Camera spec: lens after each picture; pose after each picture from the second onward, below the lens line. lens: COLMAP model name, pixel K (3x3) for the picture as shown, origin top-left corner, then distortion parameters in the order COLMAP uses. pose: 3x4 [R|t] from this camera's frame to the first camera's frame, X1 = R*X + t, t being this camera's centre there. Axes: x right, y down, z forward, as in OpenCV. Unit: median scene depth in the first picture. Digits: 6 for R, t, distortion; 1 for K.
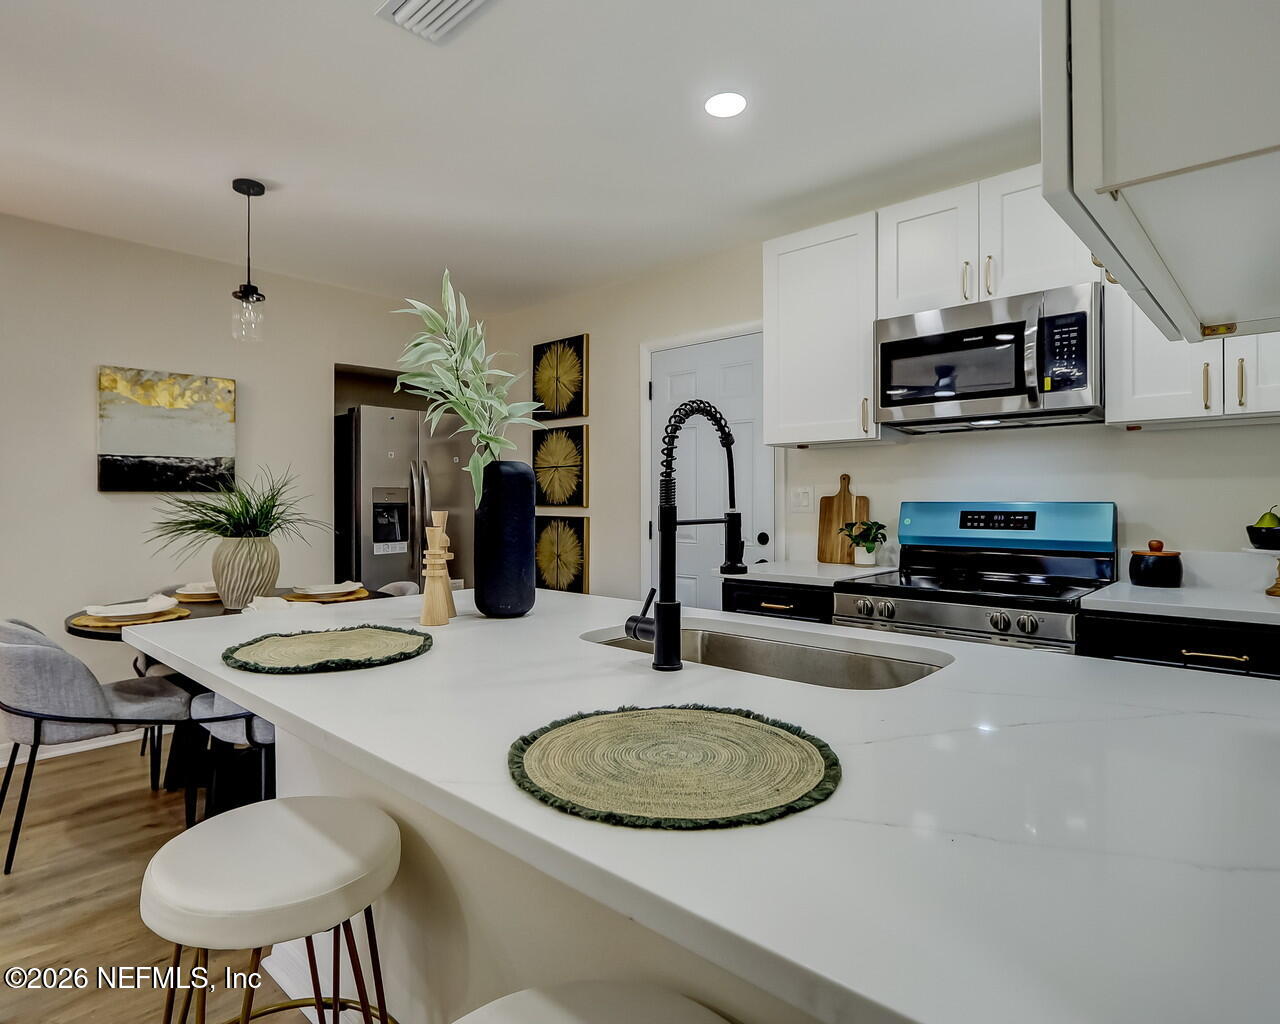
lens RADIAL K [[717.2, 0, 630.4], [0, 717.2, 507.0], [0, 0, 1]] dist [-0.027121, 0.006000]
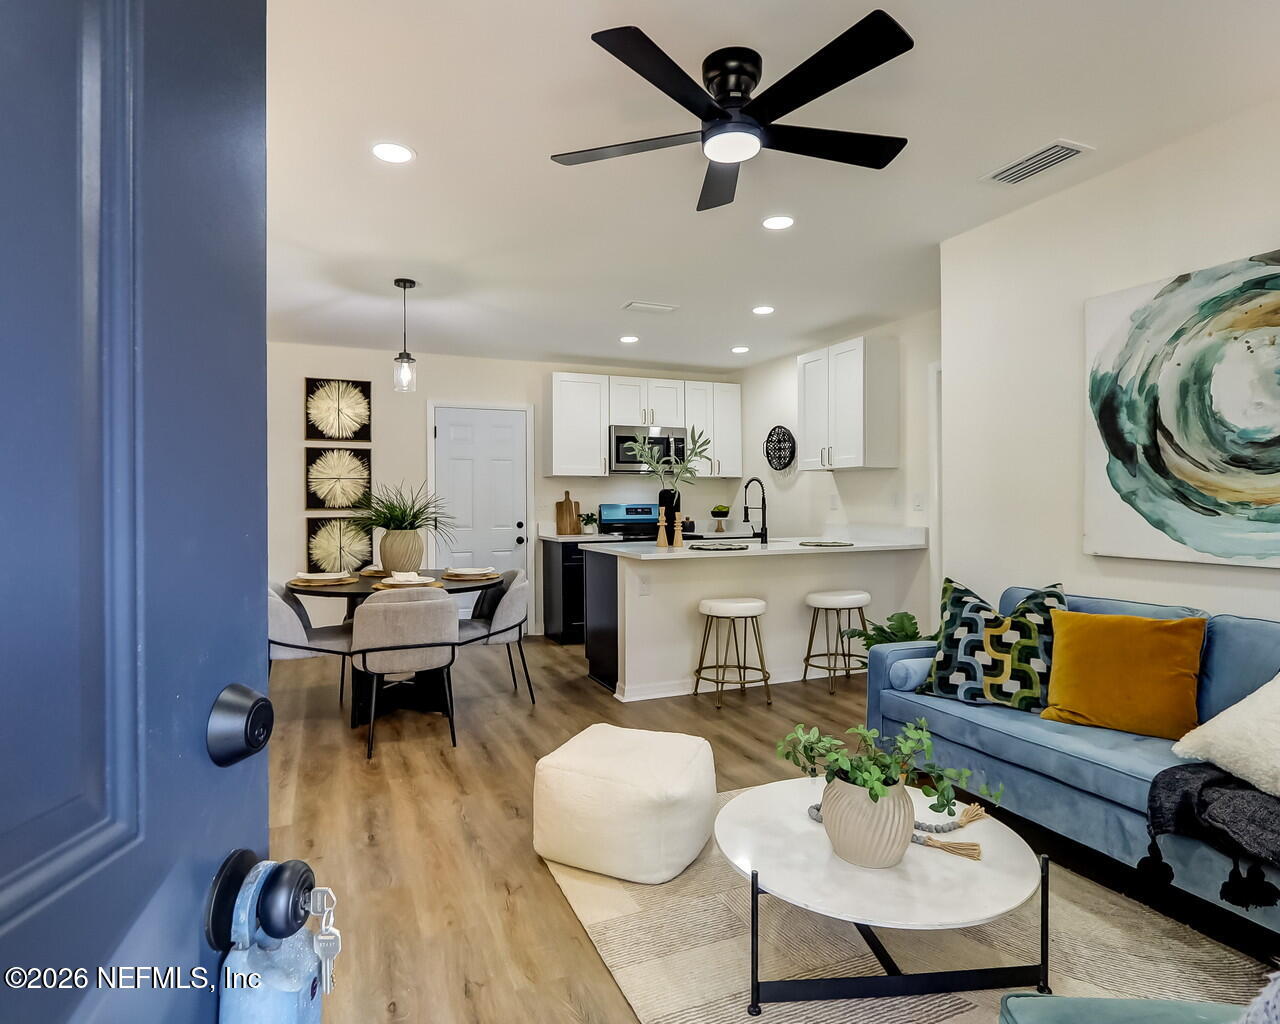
lens RADIAL K [[717.2, 0, 625.4], [0, 717.2, 508.4], [0, 0, 1]] dist [-0.027121, 0.006000]
pose [[0.419576, -0.007804, 0.907687, -1.377662], [0.012466, 0.999918, 0.002834, 0.000393], [-0.907635, 0.010126, 0.419639, -0.002164]]
